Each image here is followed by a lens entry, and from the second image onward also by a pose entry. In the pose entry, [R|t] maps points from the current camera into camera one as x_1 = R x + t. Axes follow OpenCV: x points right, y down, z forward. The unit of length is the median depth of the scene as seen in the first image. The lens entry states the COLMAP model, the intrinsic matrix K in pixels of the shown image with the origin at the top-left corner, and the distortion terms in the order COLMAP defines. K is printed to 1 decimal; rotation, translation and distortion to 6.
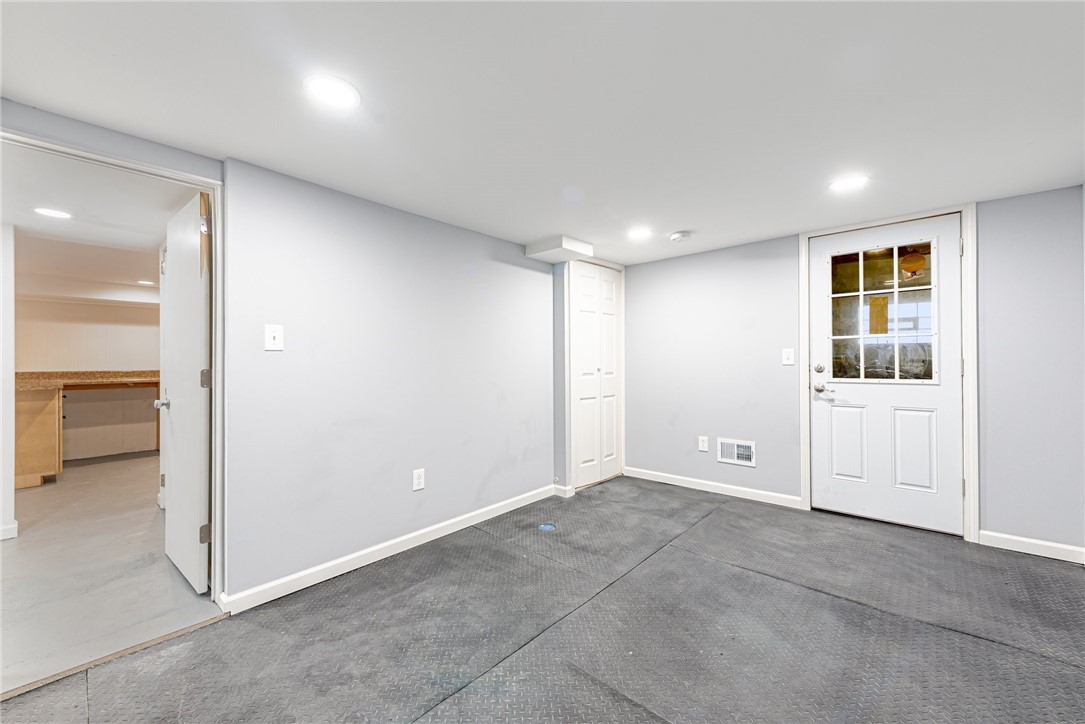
lens RADIAL K [[427.4, 0, 543.9], [0, 427.4, 361.4], [0, 0, 1]] dist [-0.008068, -0.001352]
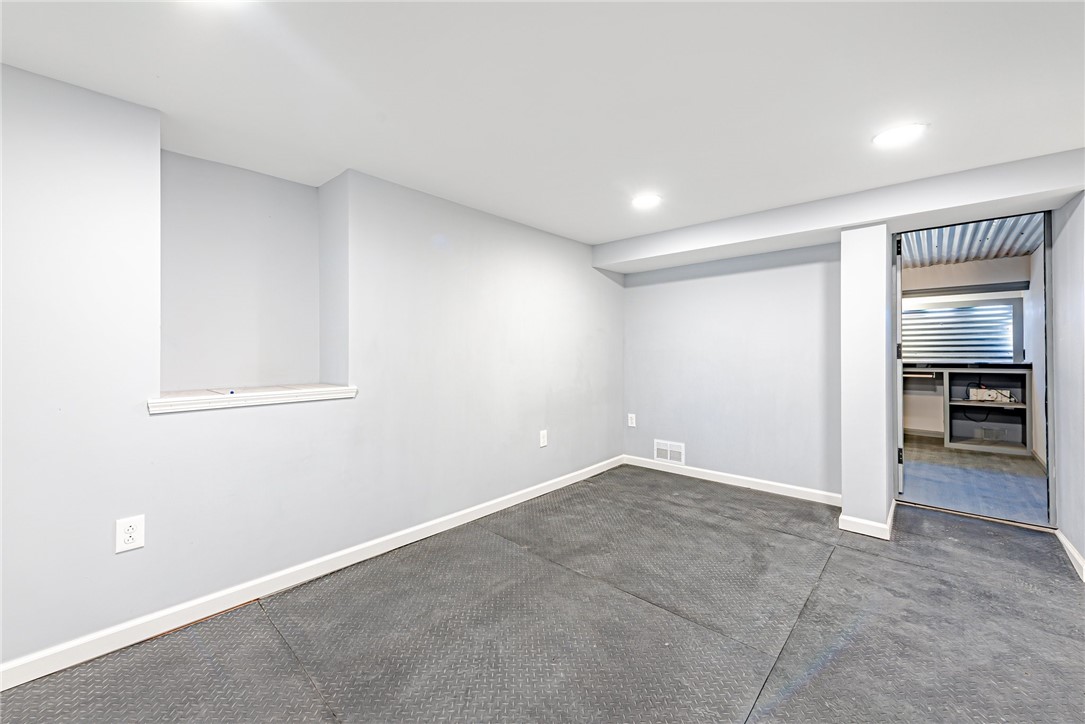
lens RADIAL K [[427.4, 0, 542.1], [0, 427.4, 356.5], [0, 0, 1]] dist [-0.008068, -0.001352]
pose [[-0.999814, 0.017234, 0.008668, 0.477584], [0.017239, 0.999851, 0.000507, 0.008763], [-0.008658, 0.000656, -0.999962, 2.008219]]
